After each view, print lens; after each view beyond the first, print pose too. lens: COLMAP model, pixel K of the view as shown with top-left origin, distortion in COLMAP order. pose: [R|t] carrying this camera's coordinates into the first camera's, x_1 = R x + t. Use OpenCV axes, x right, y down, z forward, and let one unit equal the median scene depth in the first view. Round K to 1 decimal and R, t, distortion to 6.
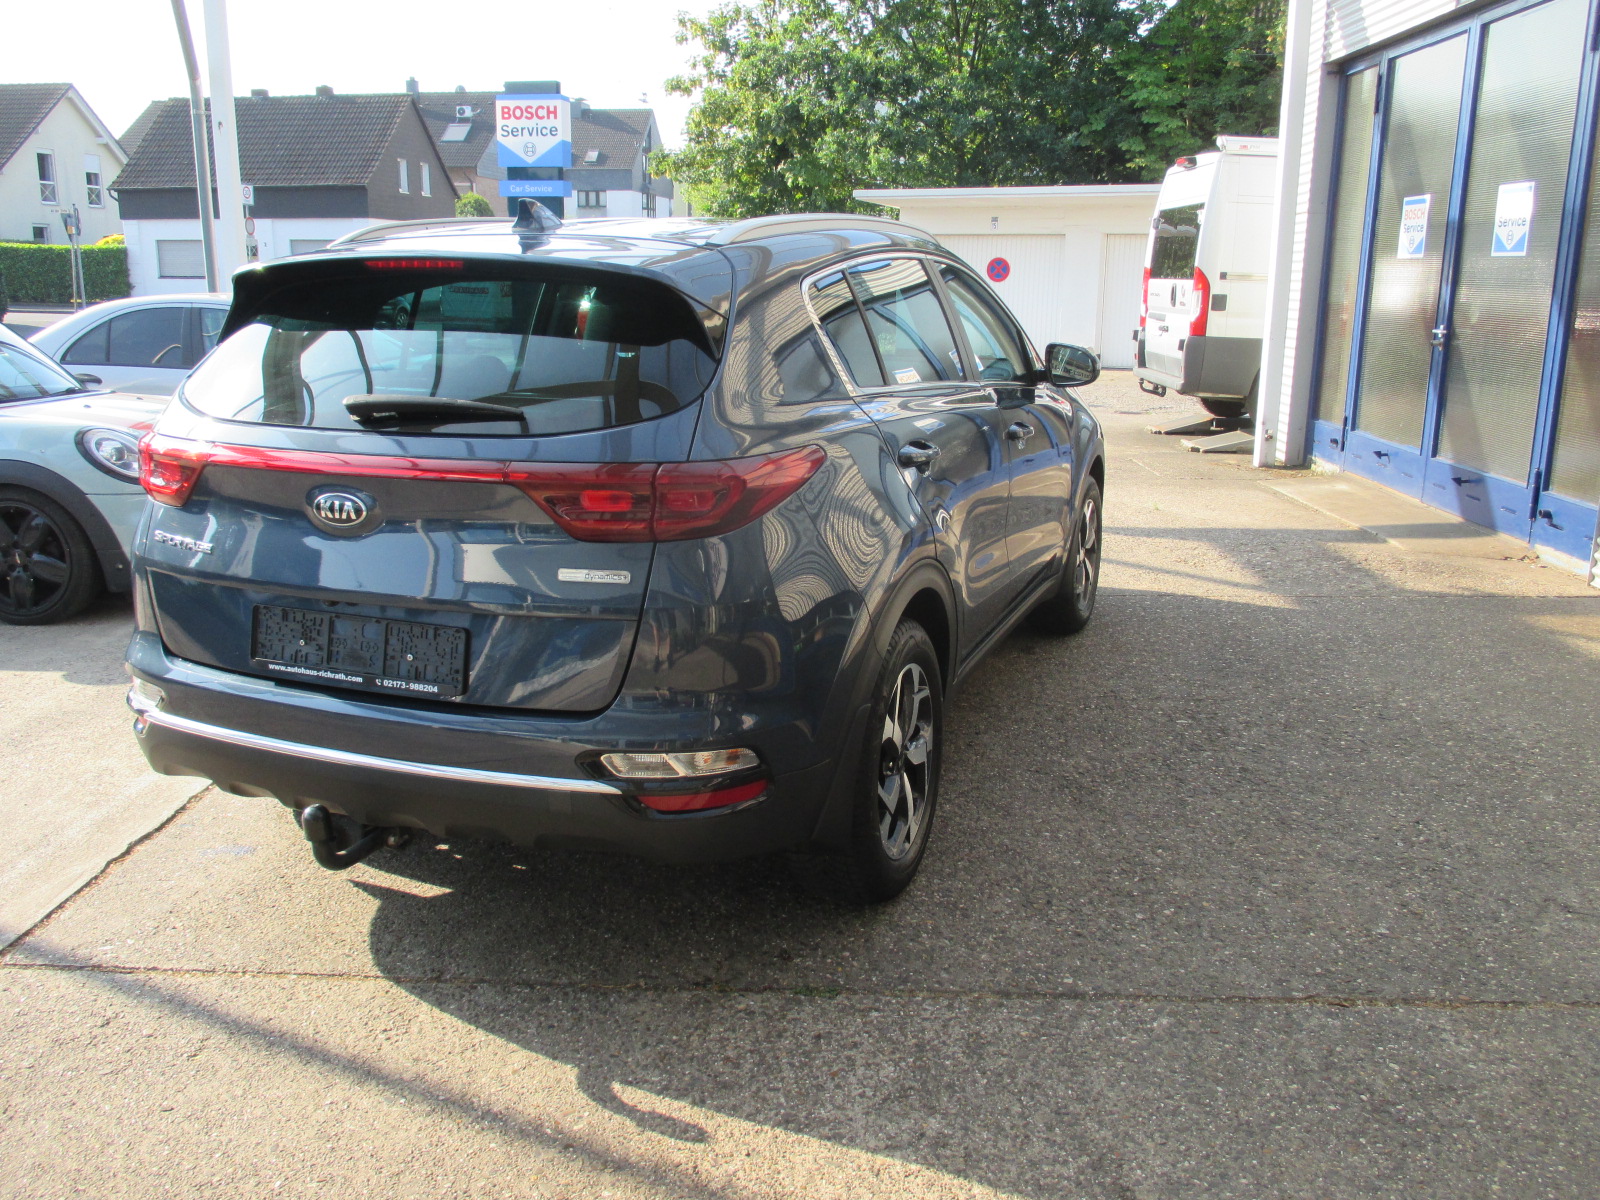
lens RADIAL K [[1325.0, 0, 798.4], [0, 1325.0, 586.7], [0, 0, 1]] dist [-0.029340, -0.000183]
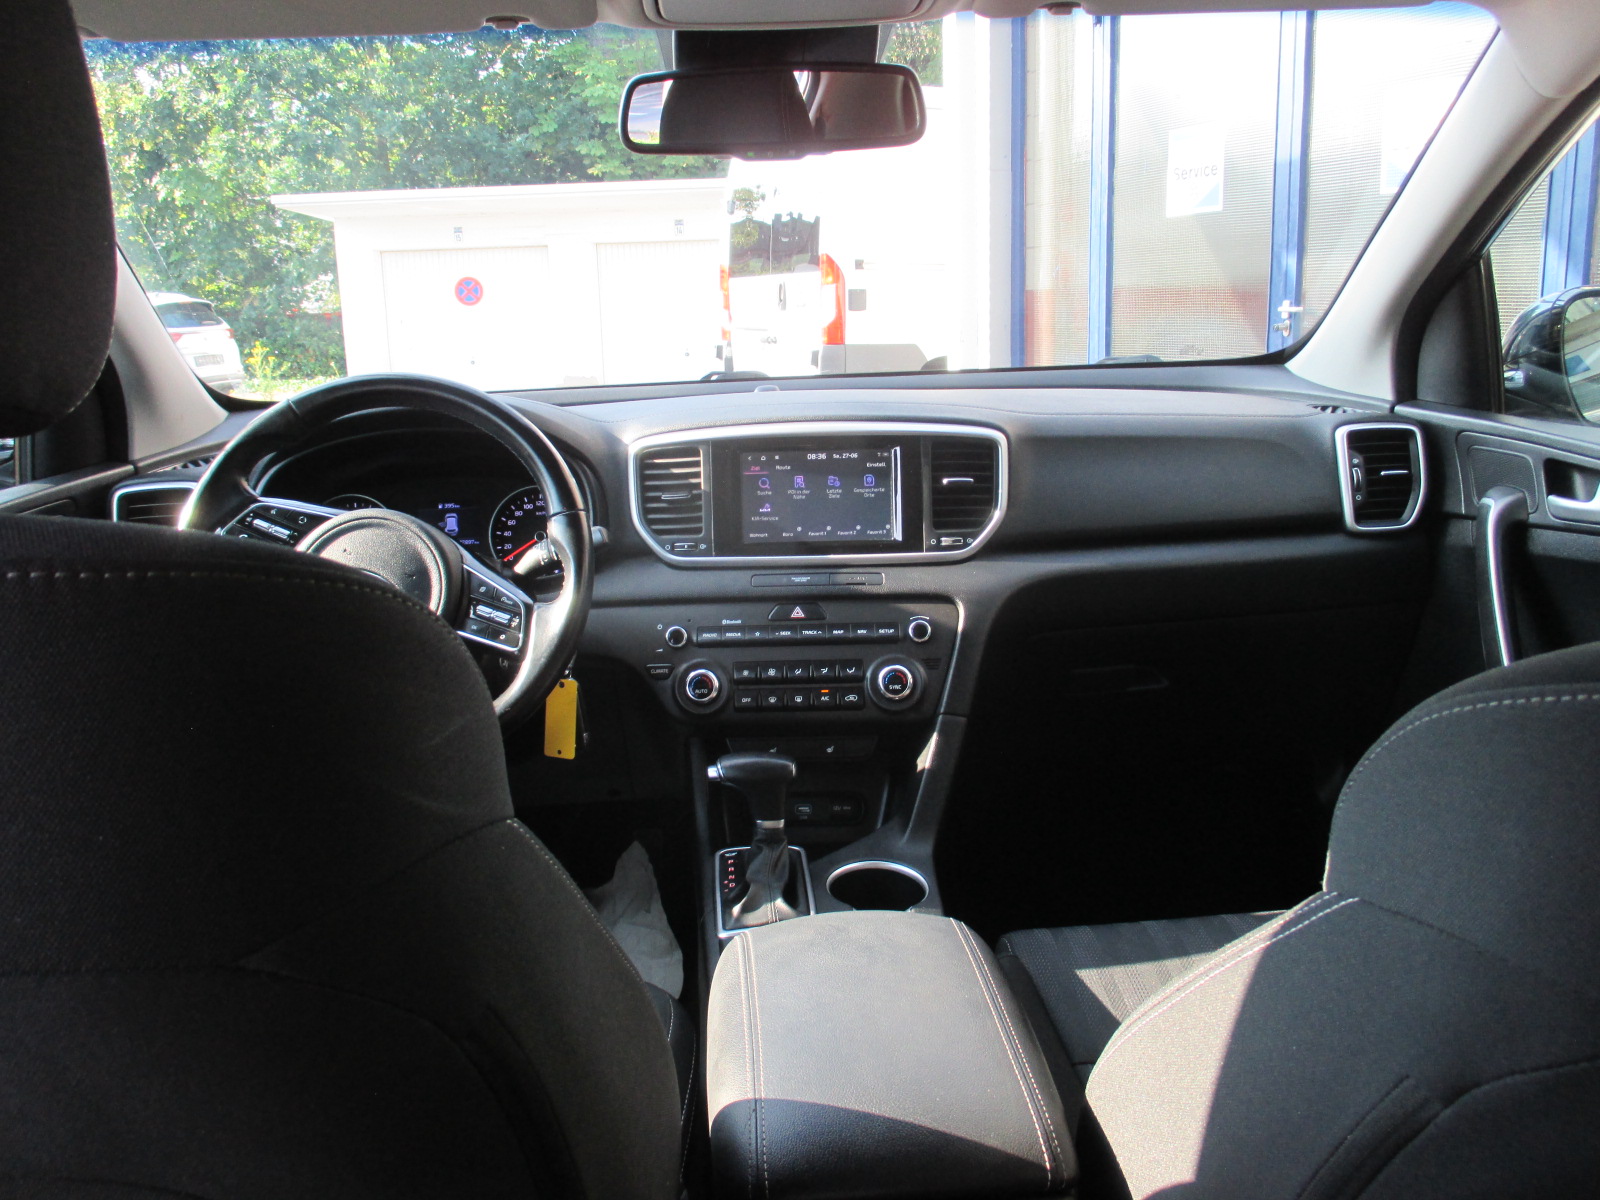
lens RADIAL K [[1325.0, 0, 802.3], [0, 1325.0, 595.0], [0, 0, 1]] dist [-0.029340, -0.000183]
pose [[0.904055, -0.127126, 0.408074, -0.036907], [0.135867, 0.990698, 0.007627, -0.058429], [-0.405247, 0.048549, 0.912917, 0.330207]]
